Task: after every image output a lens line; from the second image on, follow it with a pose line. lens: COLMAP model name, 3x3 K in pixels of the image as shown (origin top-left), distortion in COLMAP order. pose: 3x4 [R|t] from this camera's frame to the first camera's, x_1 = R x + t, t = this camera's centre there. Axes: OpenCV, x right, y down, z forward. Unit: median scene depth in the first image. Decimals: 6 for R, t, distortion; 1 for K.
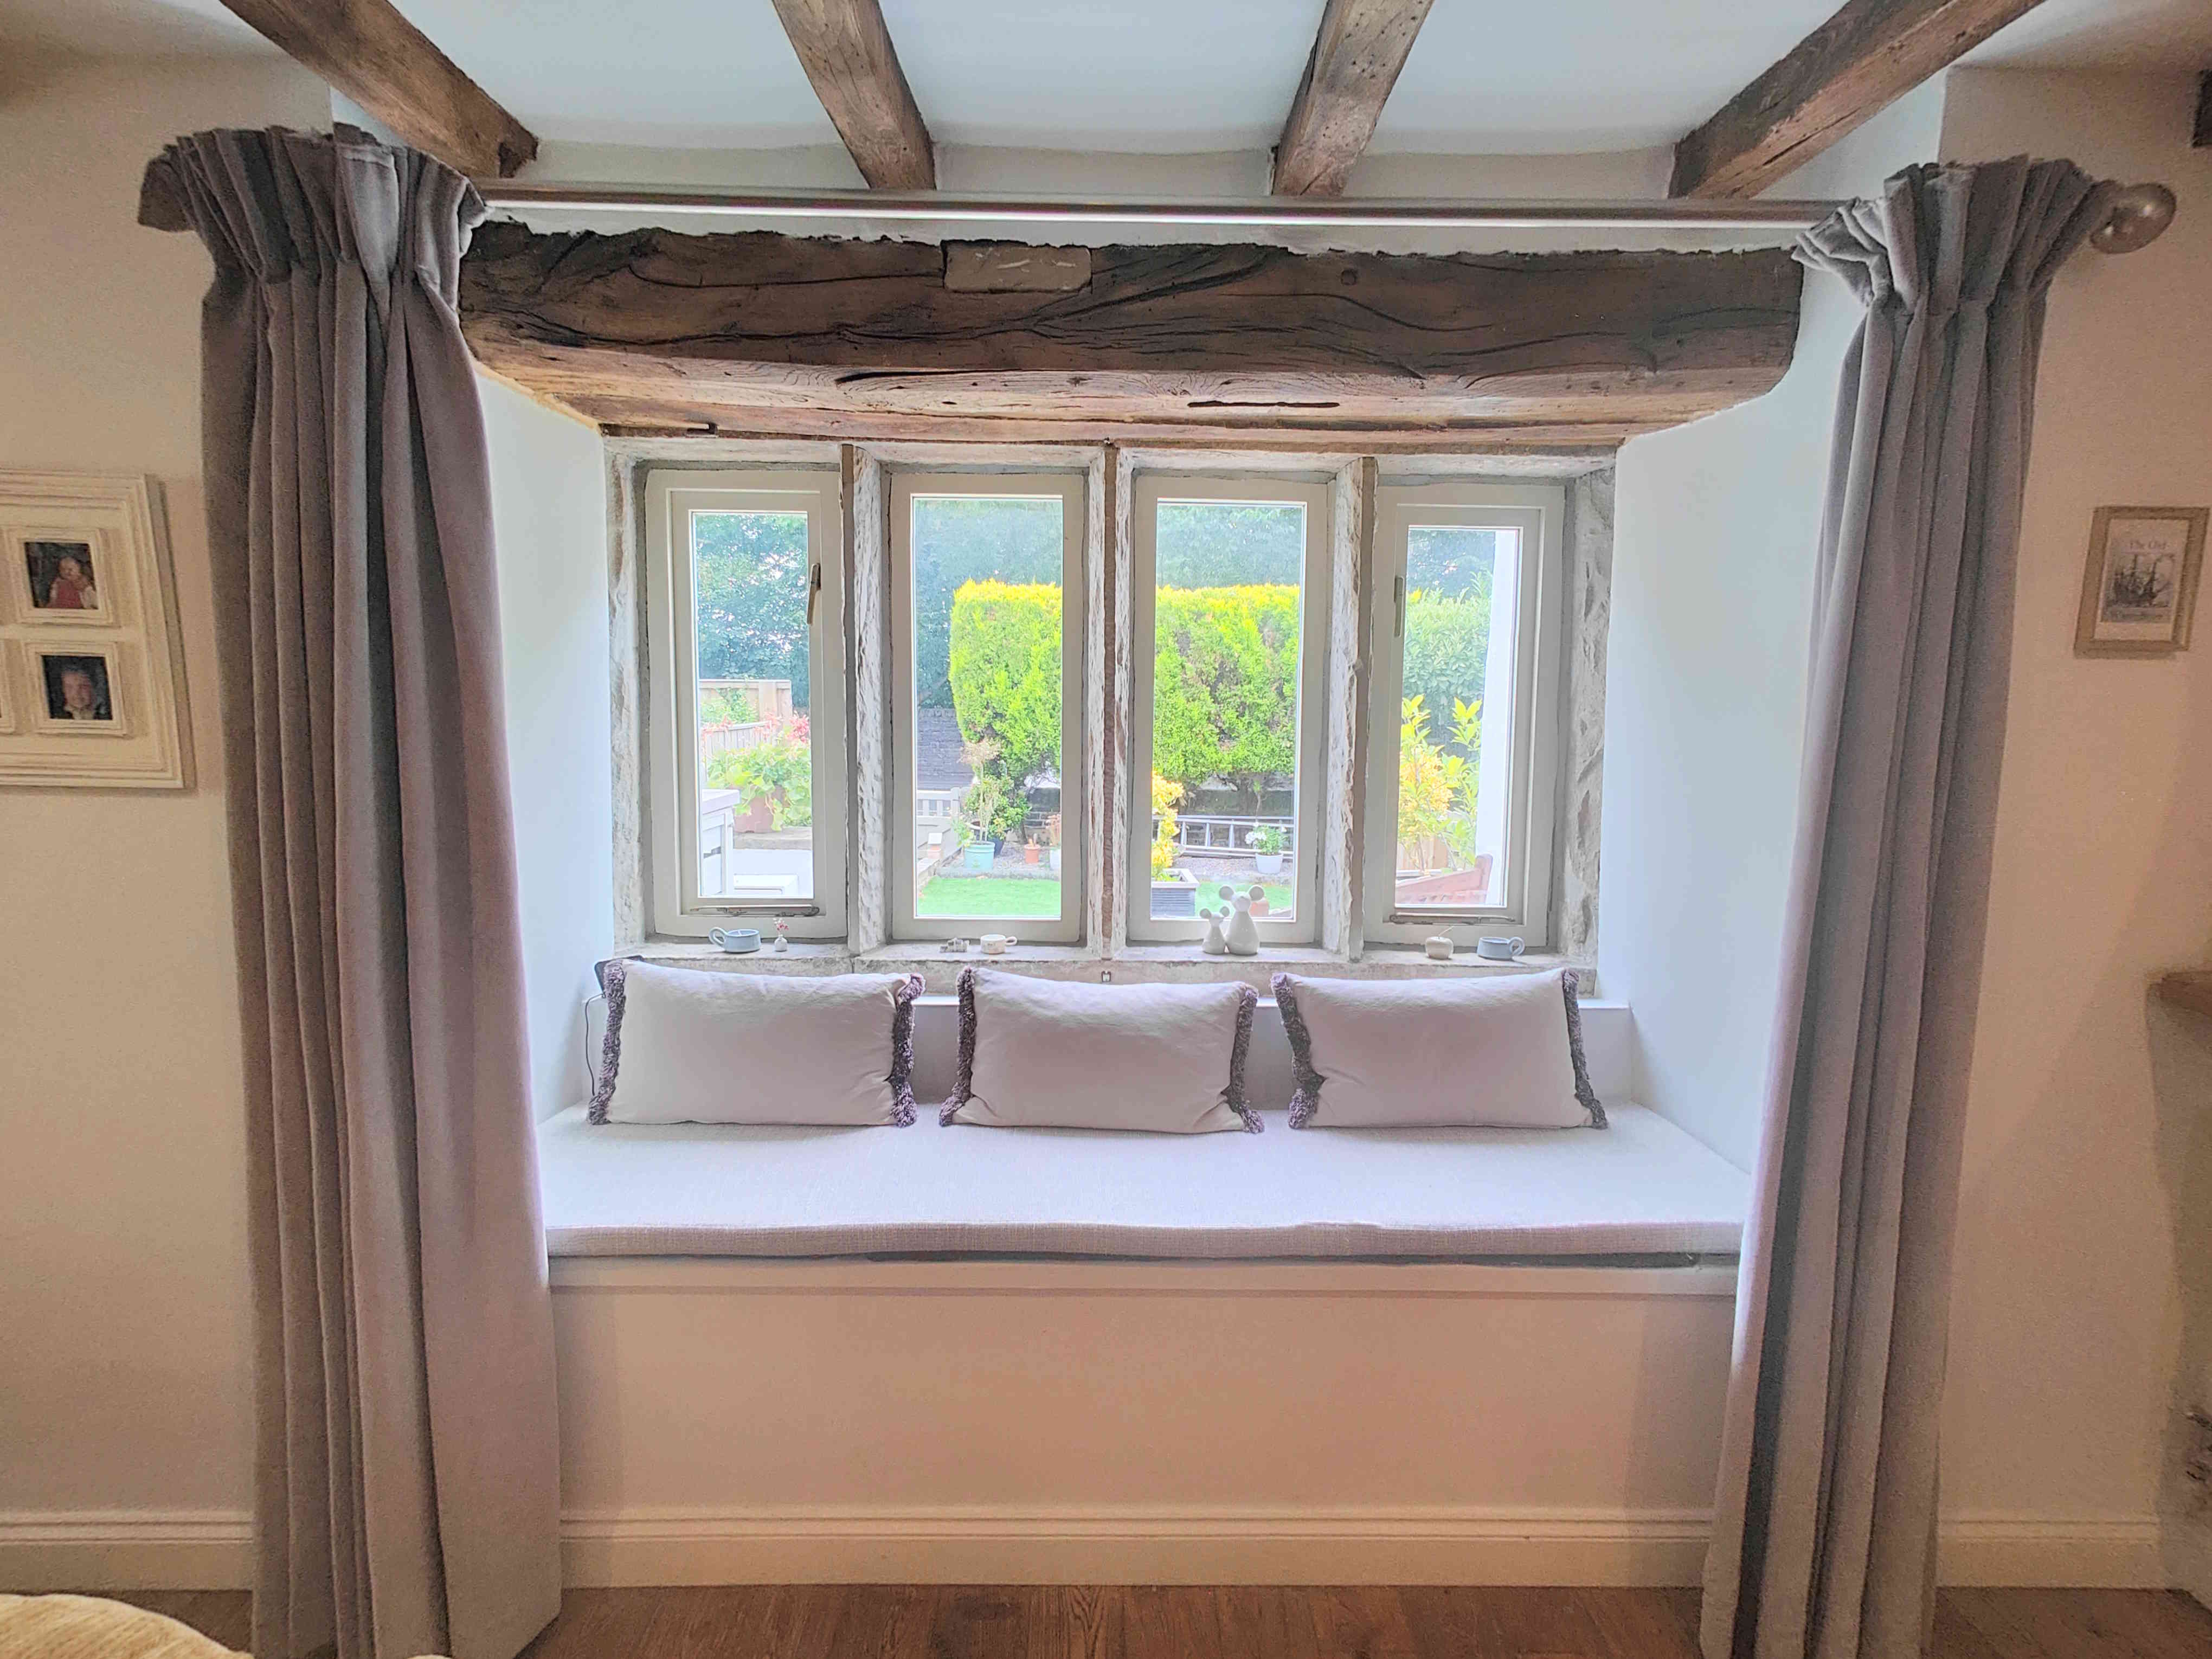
lens RADIAL K [[978.3, 0, 1104.8], [0, 978.3, 820.3], [0, 0, 1]] dist [0.010013, 0.000032]
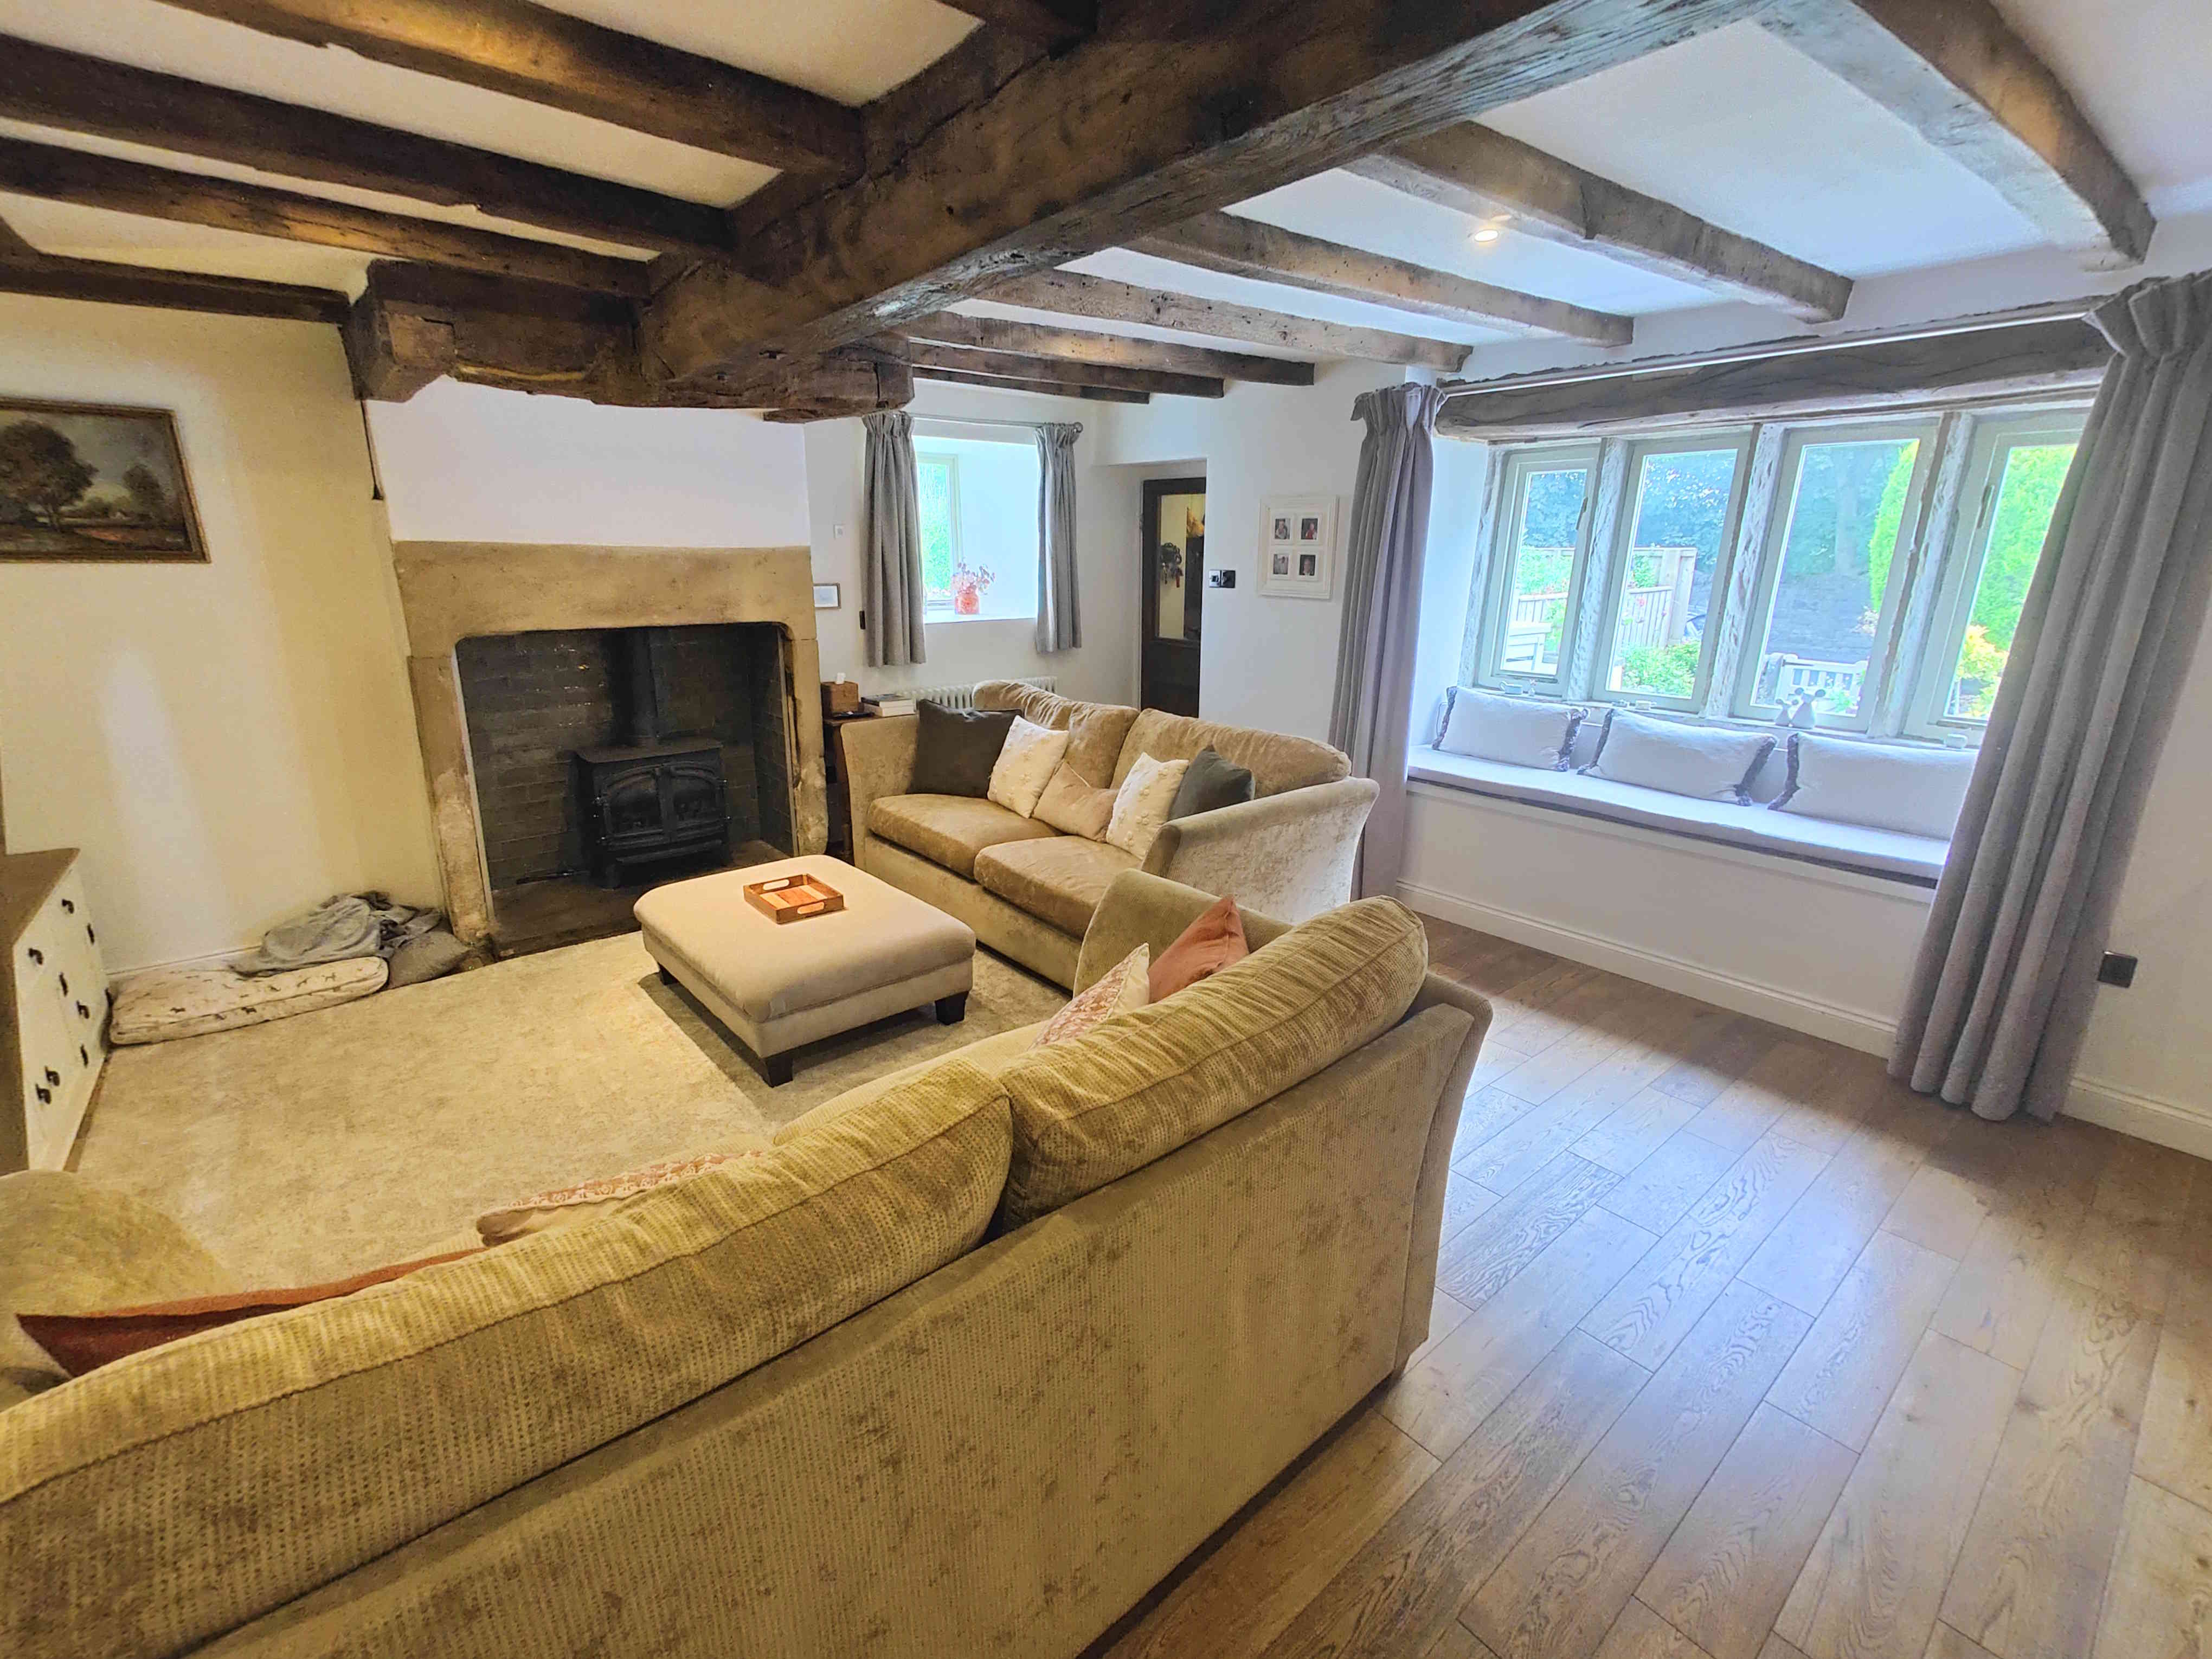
lens RADIAL K [[978.3, 0, 1108.4], [0, 978.3, 828.2], [0, 0, 1]] dist [0.010013, 0.000032]
pose [[0.636514, 0.203970, -0.743805, 0.906161], [-0.098902, 0.978020, 0.183562, 0.152080], [0.764897, -0.043276, 0.642697, -1.321493]]
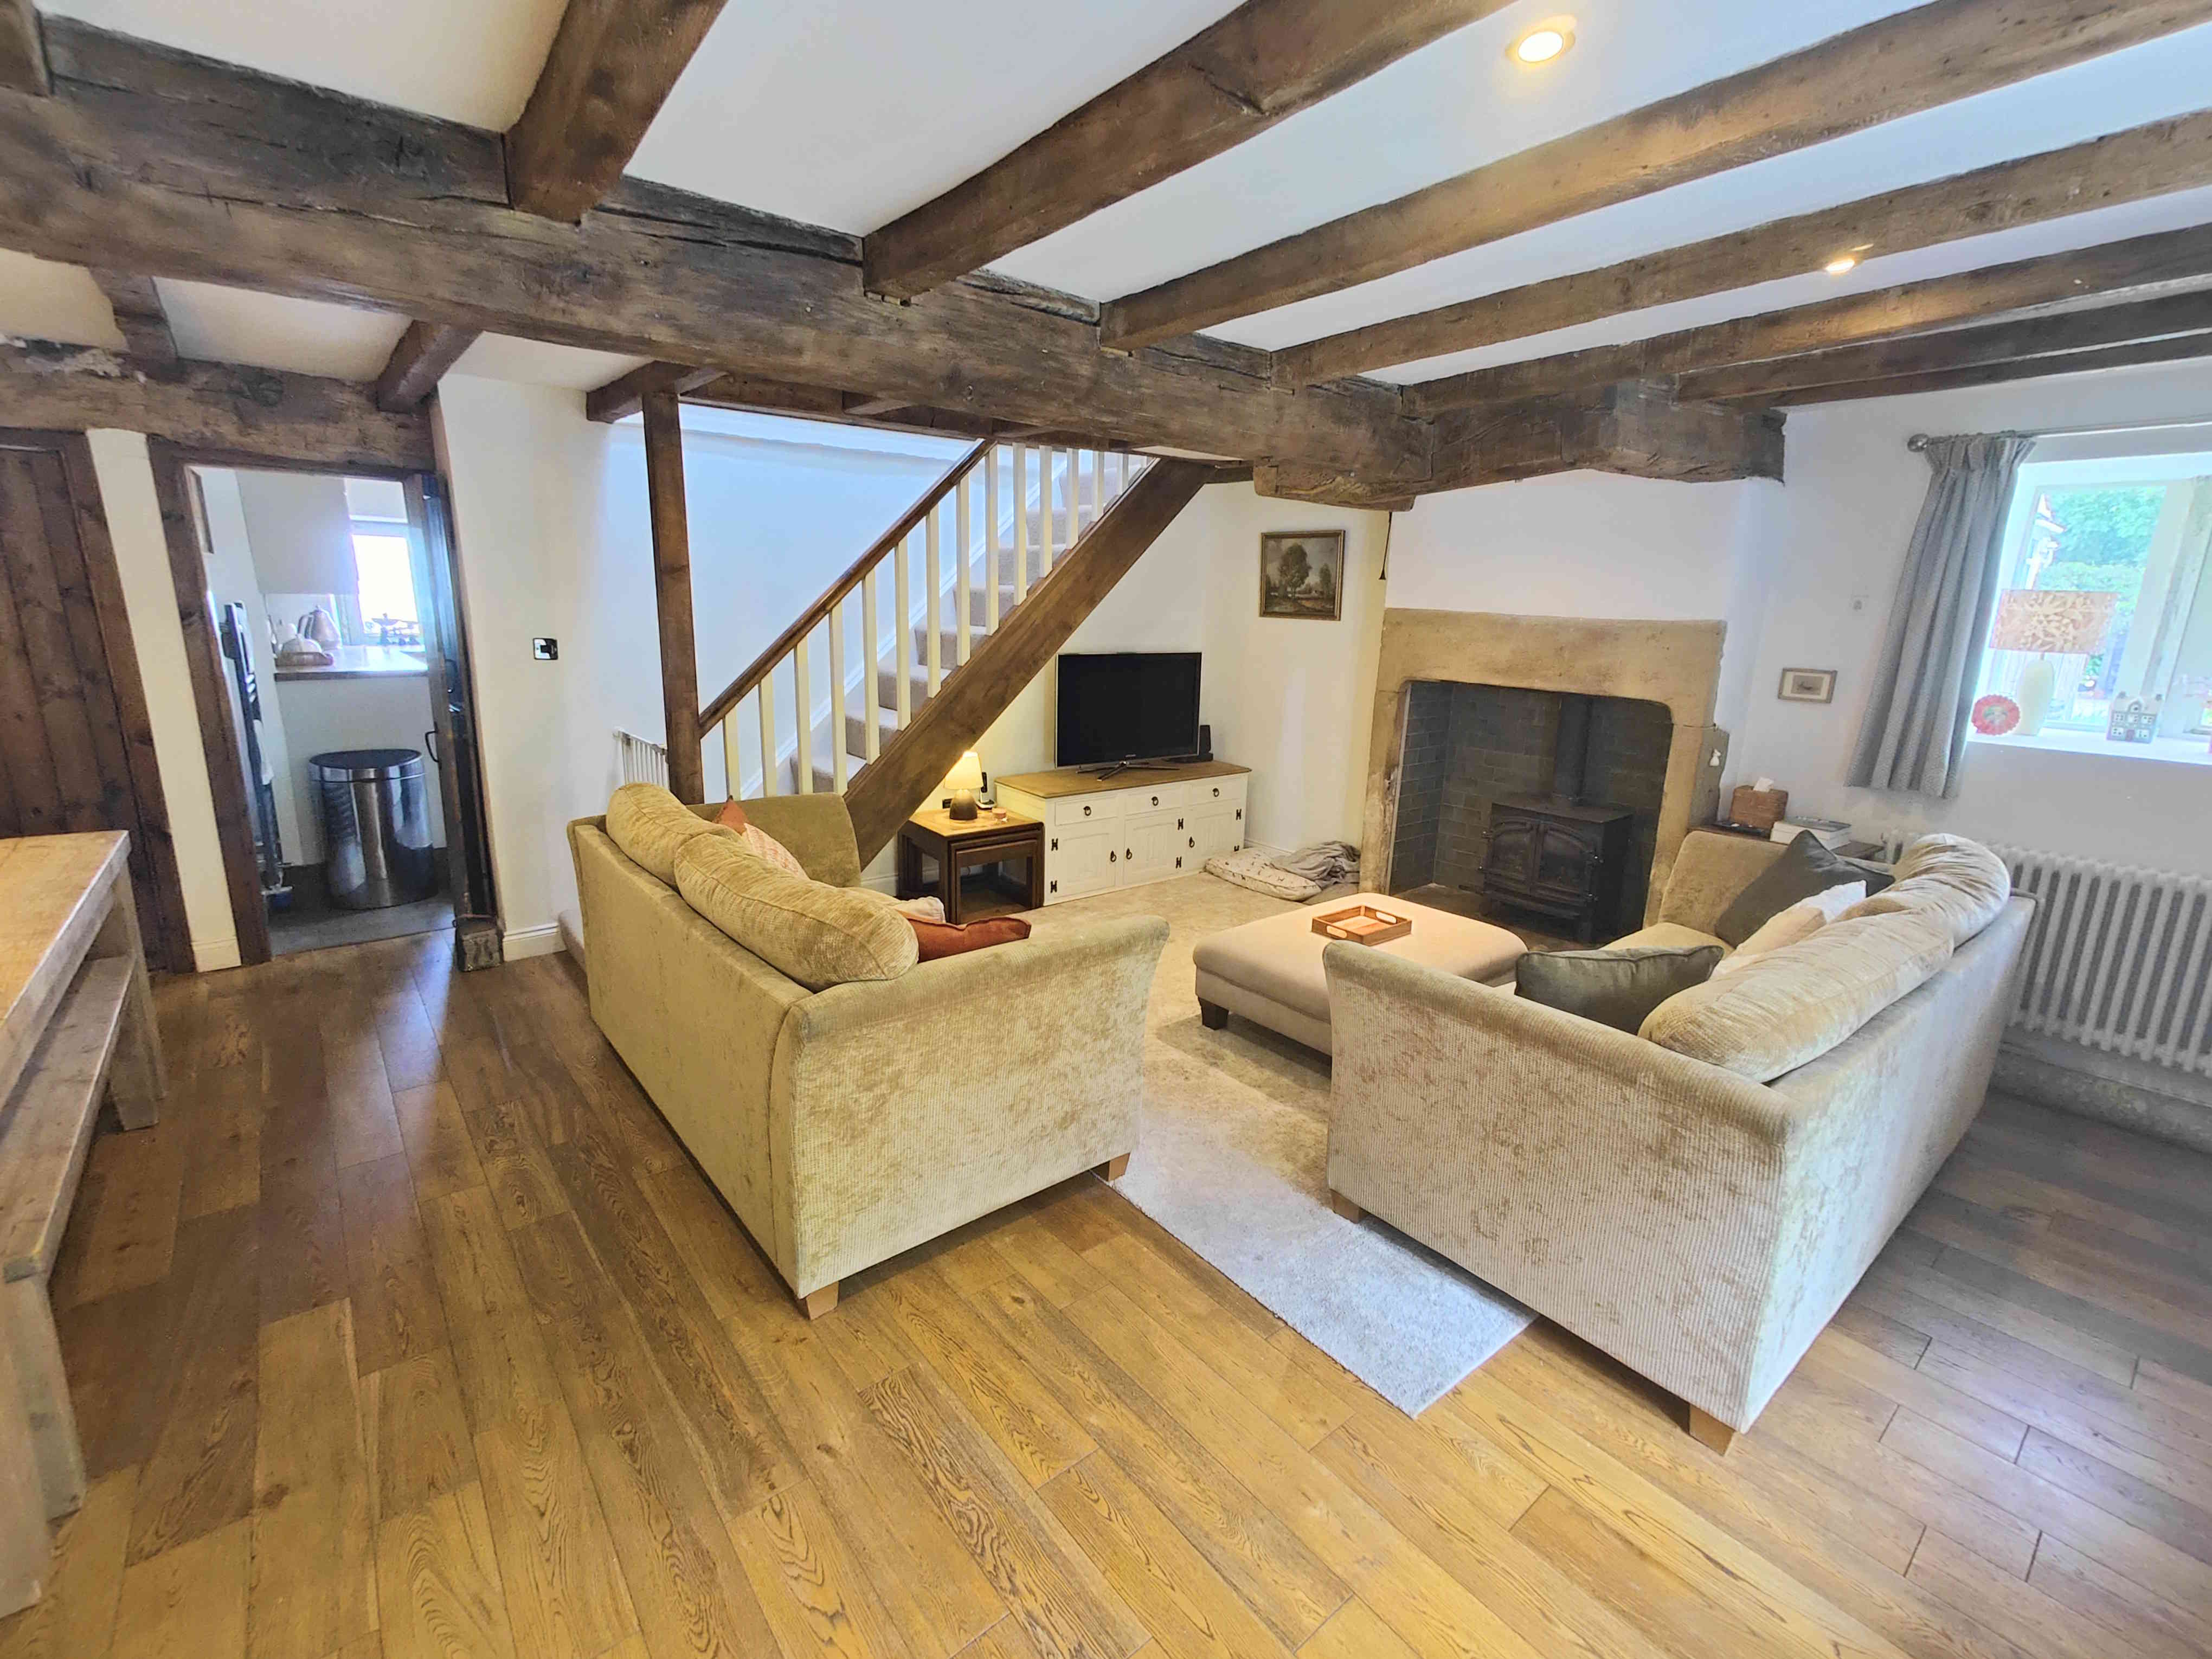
lens RADIAL K [[978.3, 0, 1093.7], [0, 978.3, 826.2], [0, 0, 1]] dist [0.010013, 0.000032]
pose [[-0.784621, 0.107753, -0.610541, 0.826057], [-0.119790, 0.939875, 0.319821, -0.122671], [0.608293, 0.324075, -0.724537, 0.639288]]
